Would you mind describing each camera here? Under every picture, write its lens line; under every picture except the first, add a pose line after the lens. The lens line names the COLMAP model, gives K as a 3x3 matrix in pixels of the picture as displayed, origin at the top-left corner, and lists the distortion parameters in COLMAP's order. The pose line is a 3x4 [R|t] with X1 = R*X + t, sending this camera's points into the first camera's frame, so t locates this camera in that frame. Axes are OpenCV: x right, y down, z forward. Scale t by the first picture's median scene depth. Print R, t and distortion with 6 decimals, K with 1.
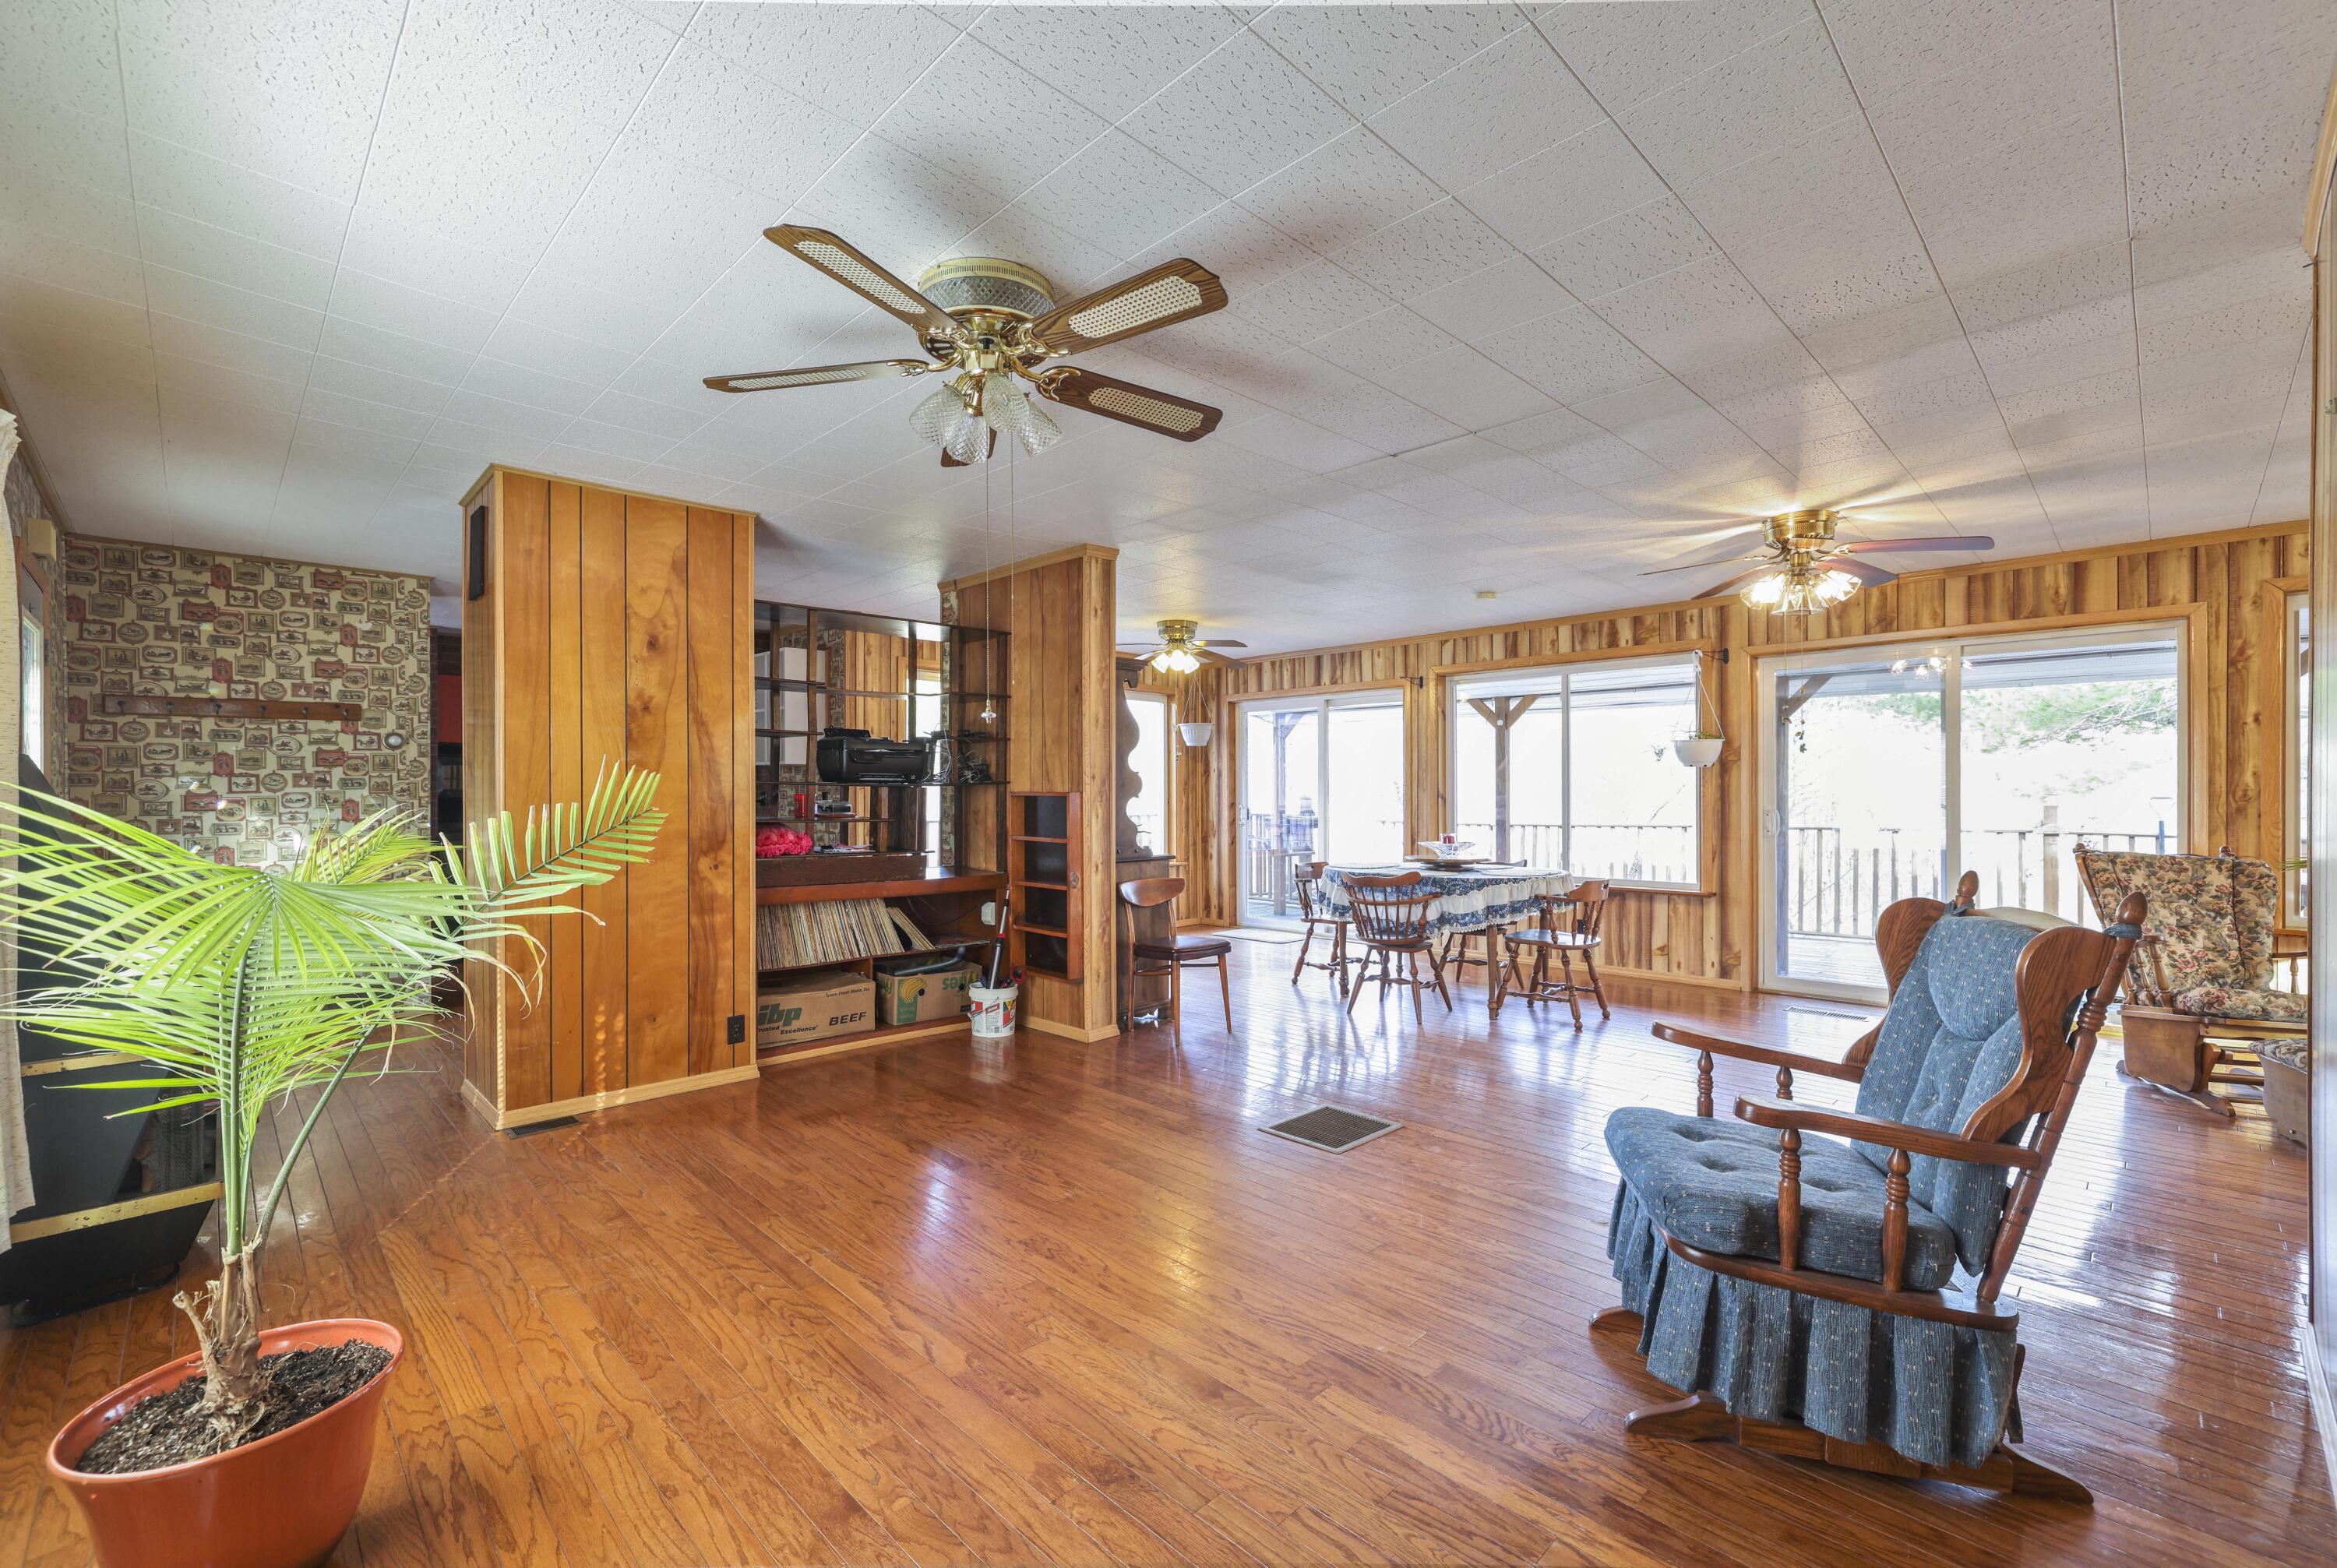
lens RADIAL K [[990.7, 0, 1166.6], [0, 990.7, 789.5], [0, 0, 1]] dist [0.002143, 0.000448]
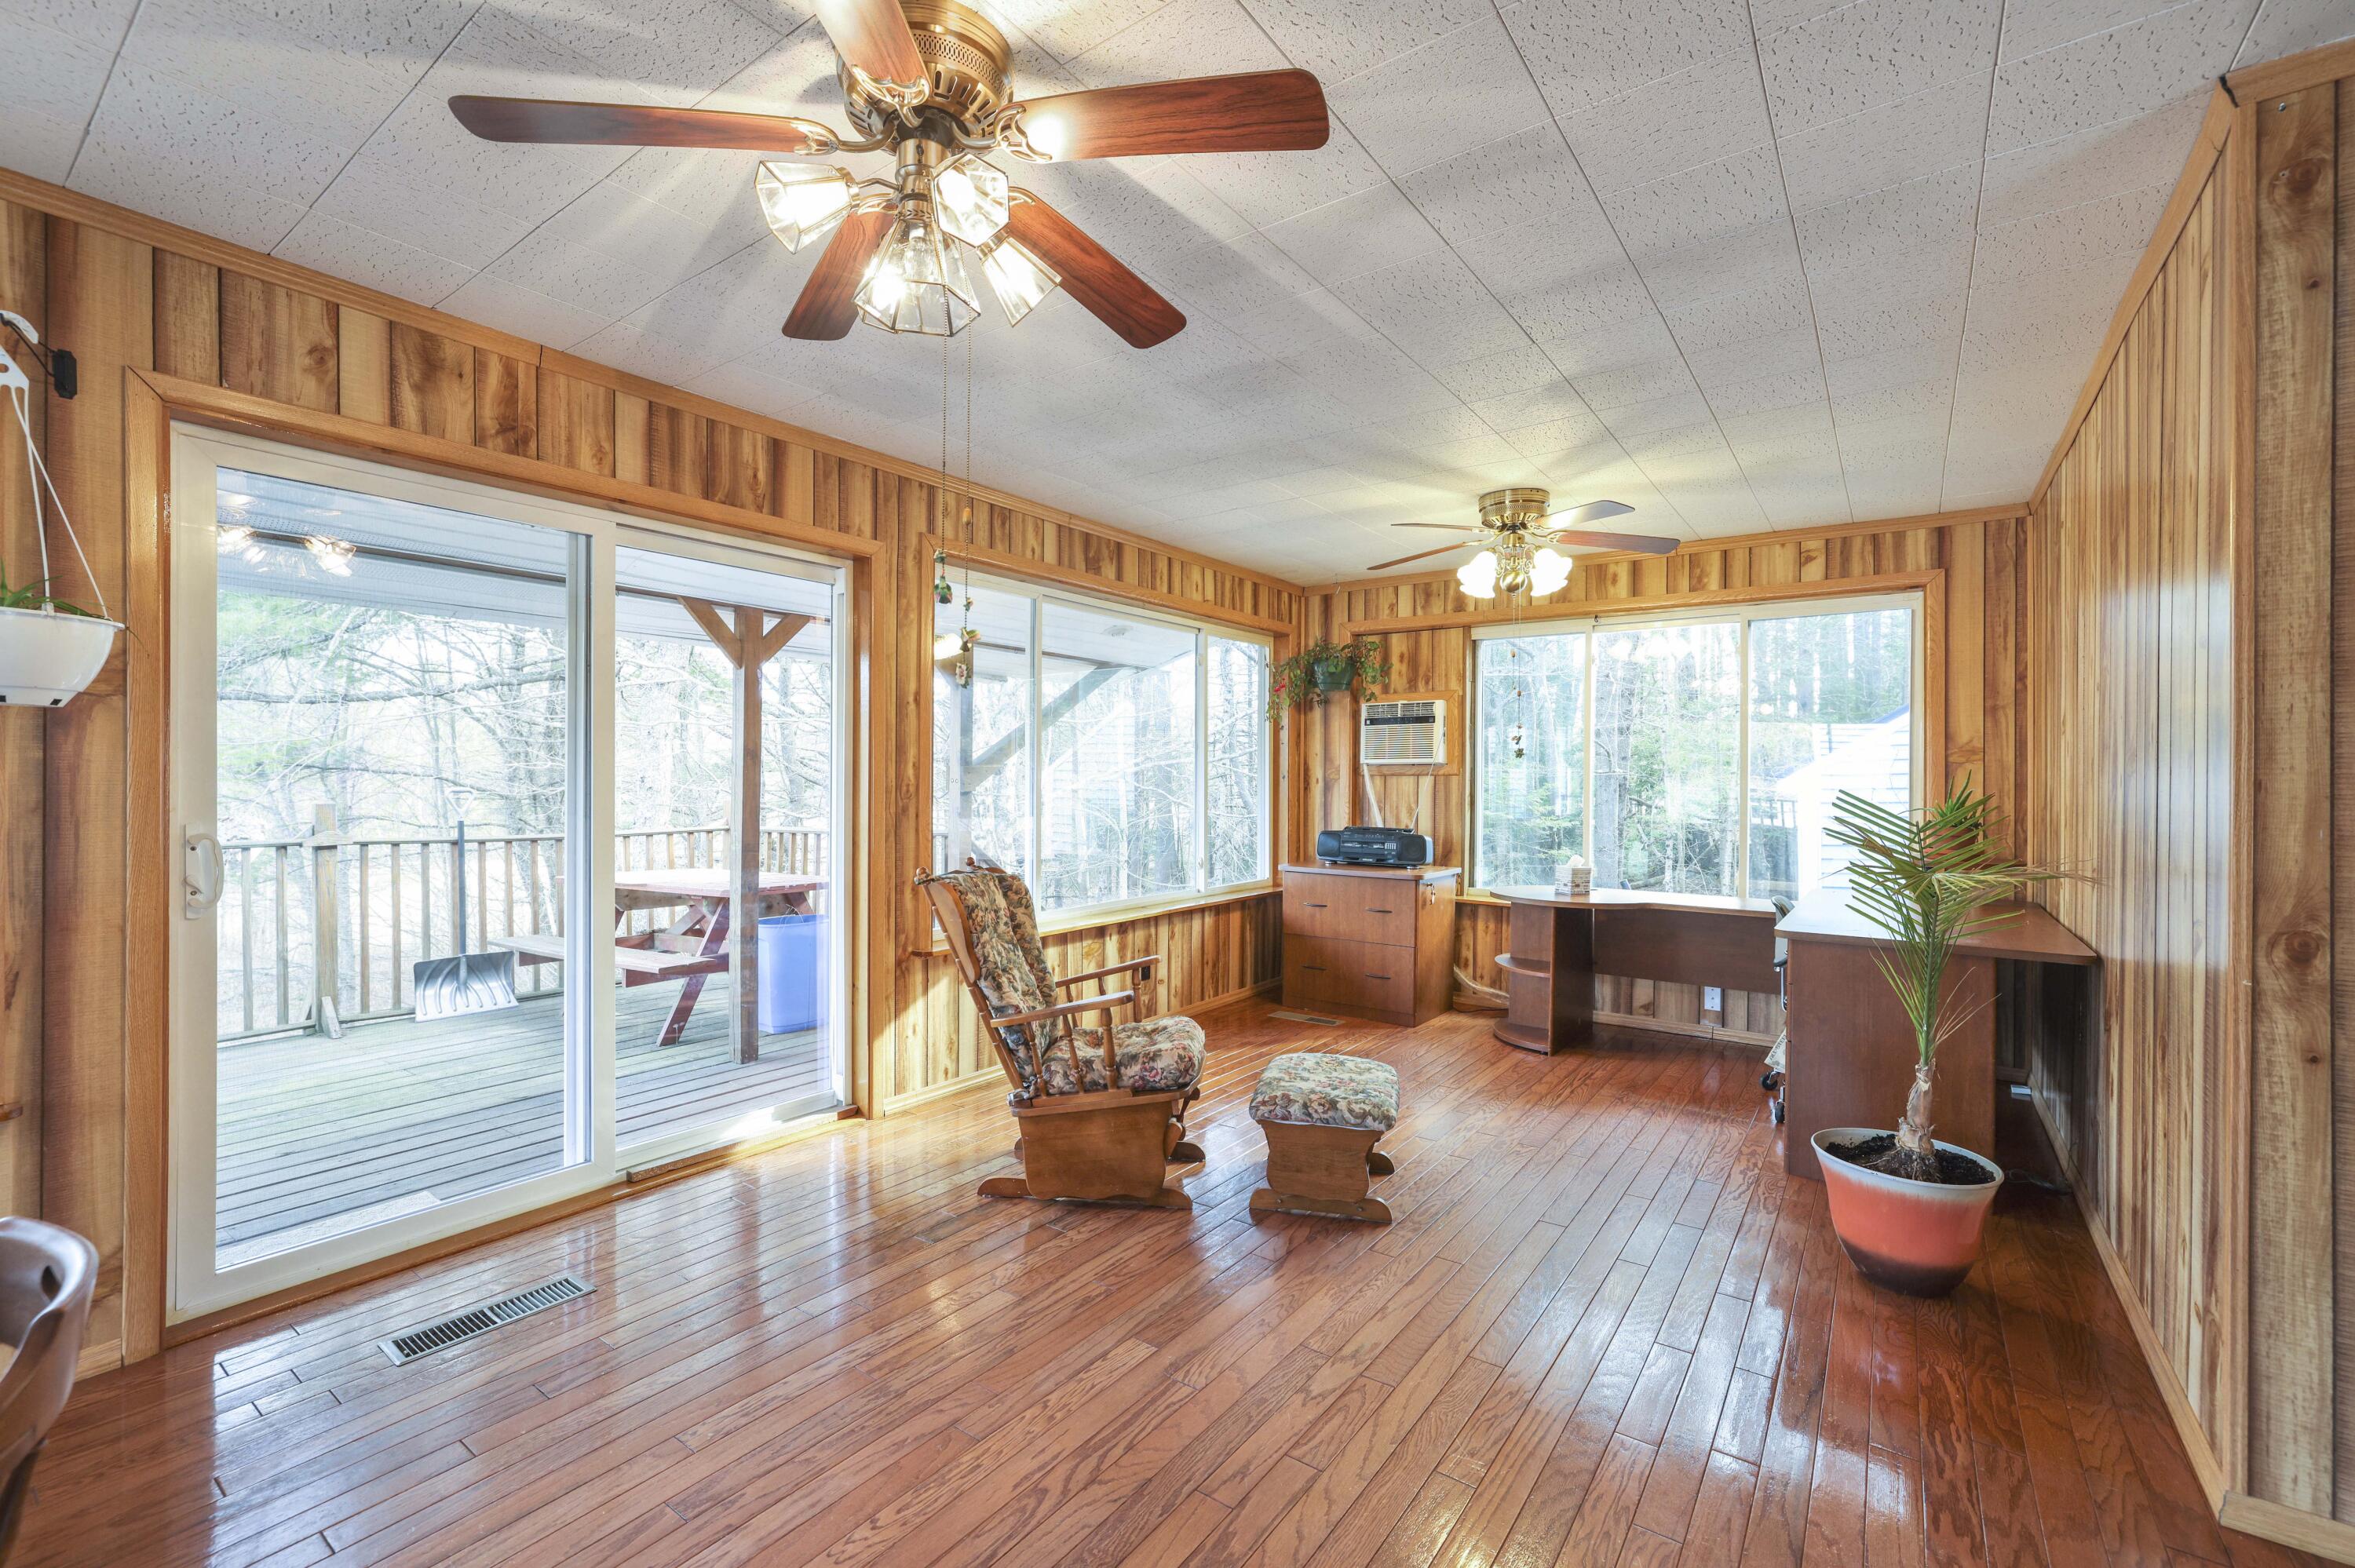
lens RADIAL K [[998.2, 0, 1174.5], [0, 998.2, 780.3], [0, 0, 1]] dist [0.002143, 0.000448]
pose [[-0.155696, -0.000993, 0.987805, 0.210582], [-0.004419, 0.999990, 0.000308, -0.003626], [-0.987795, -0.004317, -0.155699, 0.799853]]
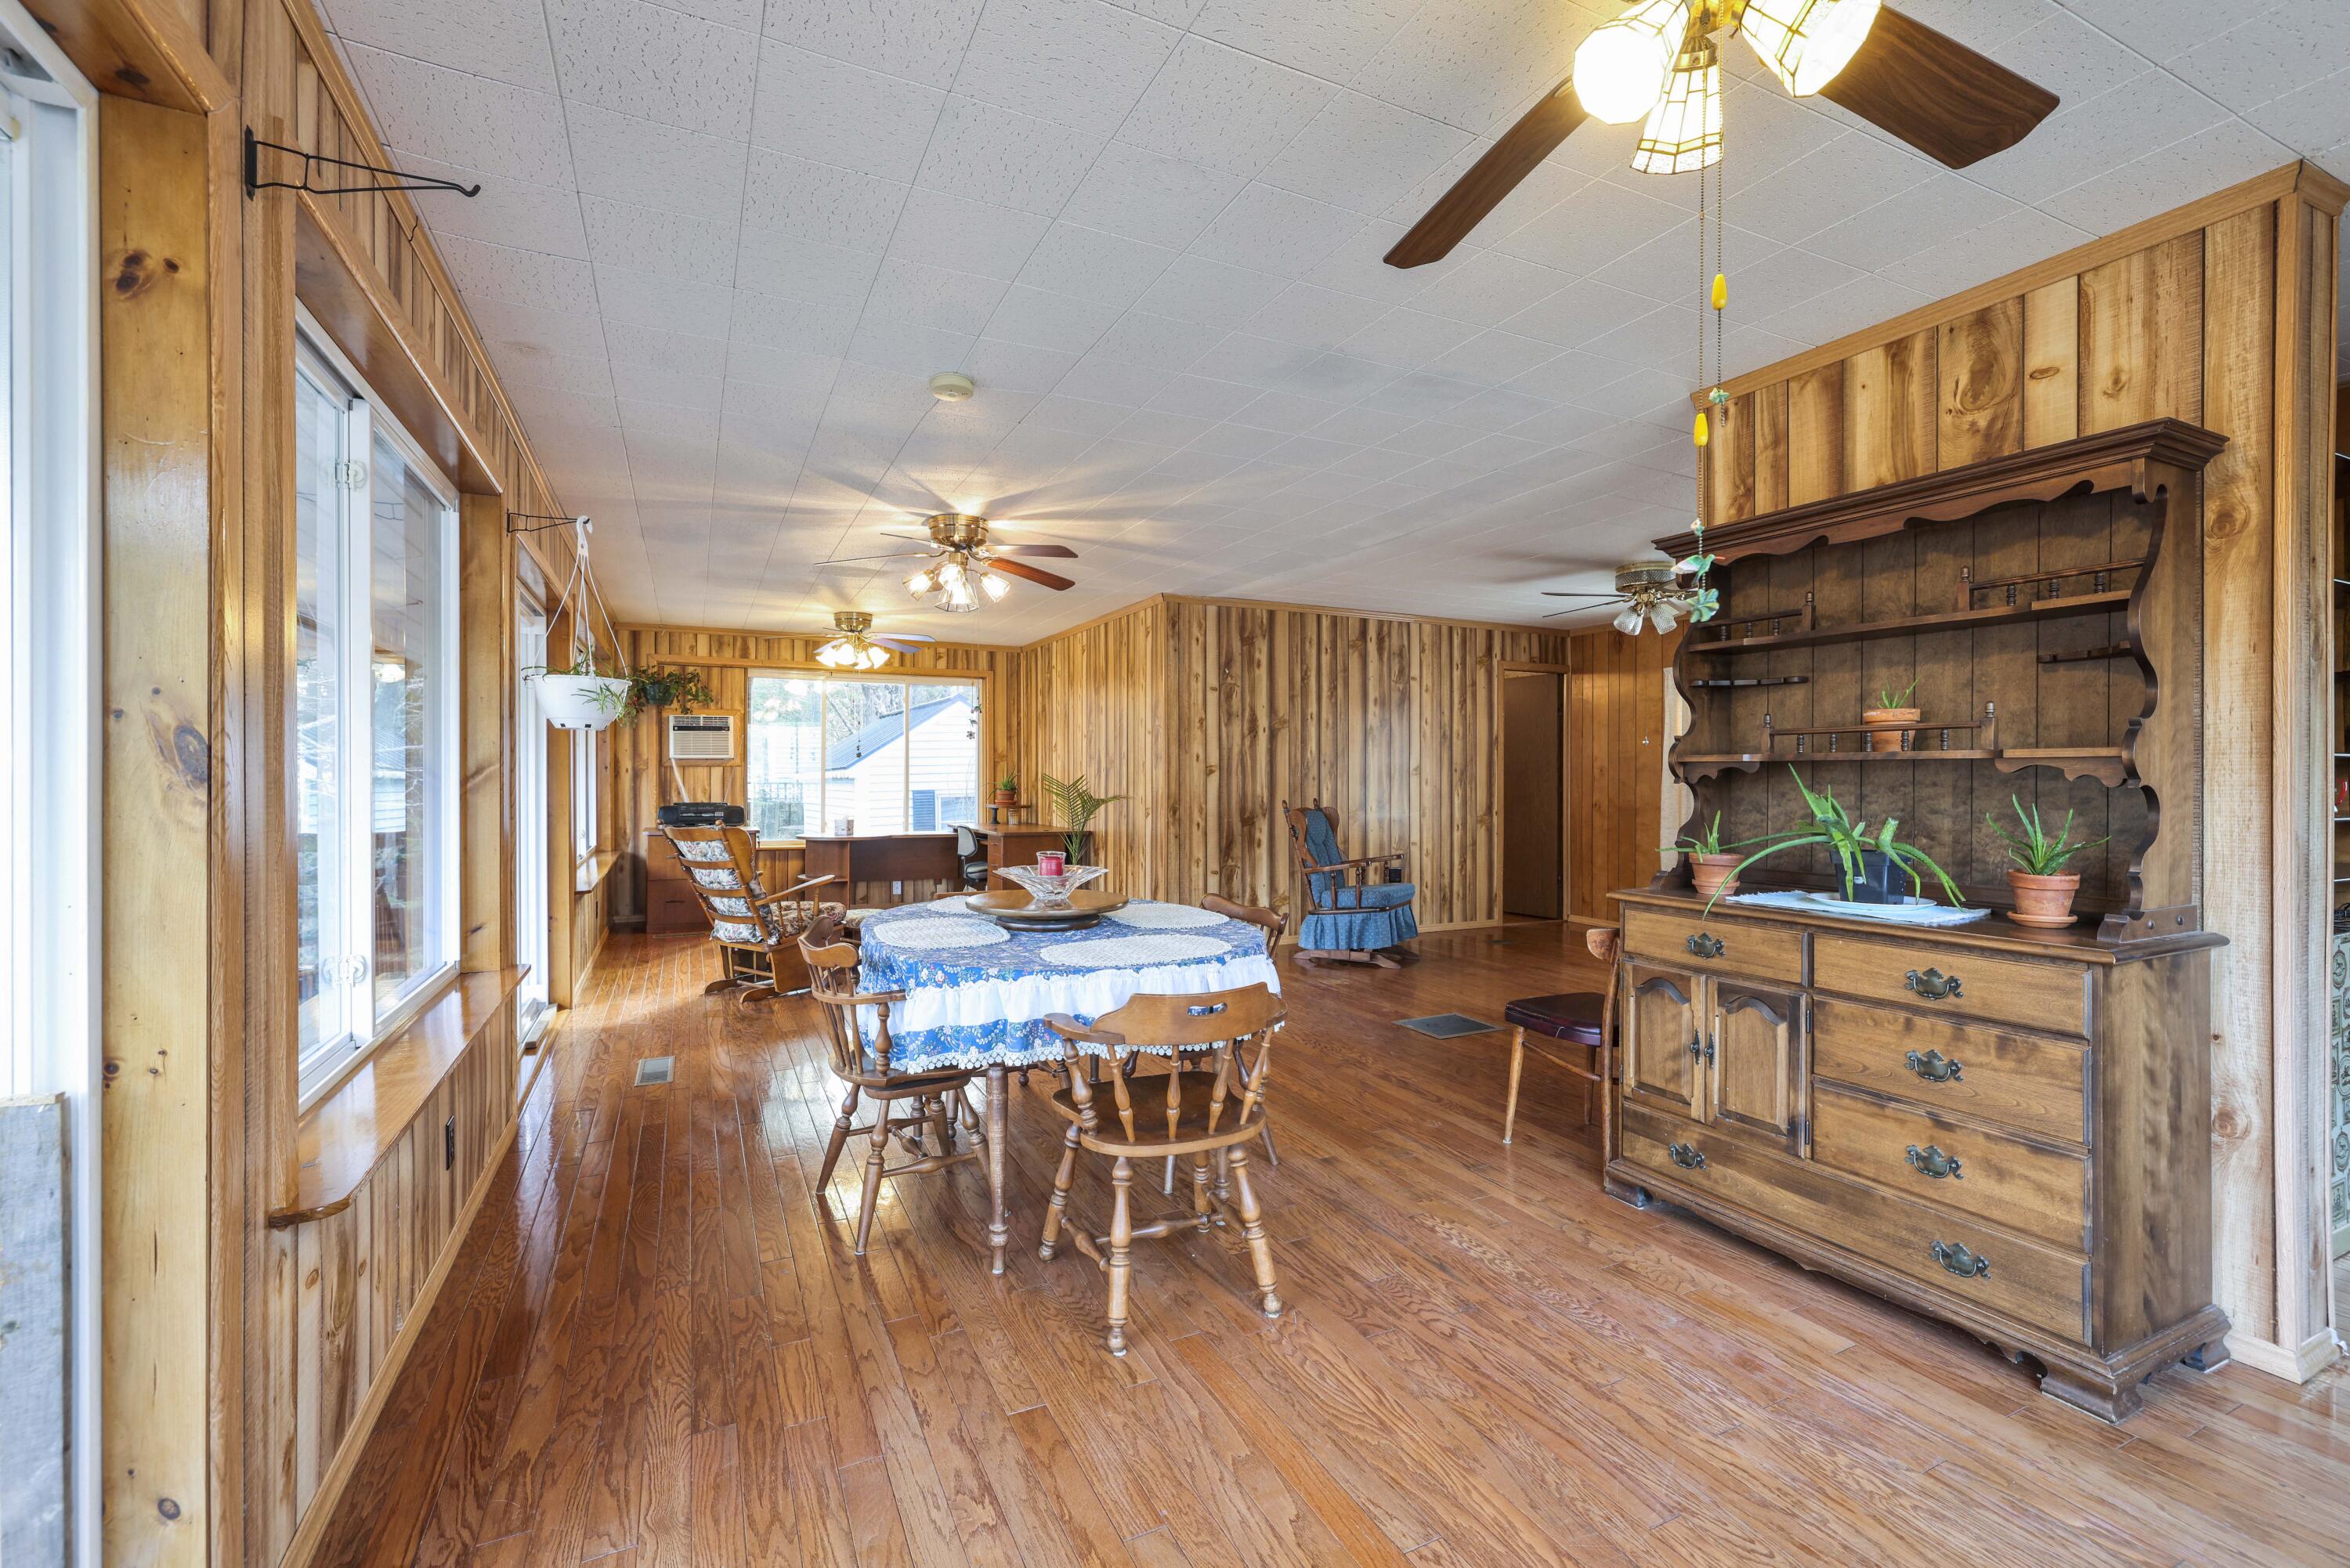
lens RADIAL K [[996.2, 0, 1171.5], [0, 996.2, 774.7], [0, 0, 1]] dist [0.002143, 0.000448]
pose [[-0.945990, 0.006259, 0.324136, 0.145335], [0.006491, 0.999979, -0.000365, 0.001171], [-0.324132, 0.001759, -0.946010, 1.125095]]
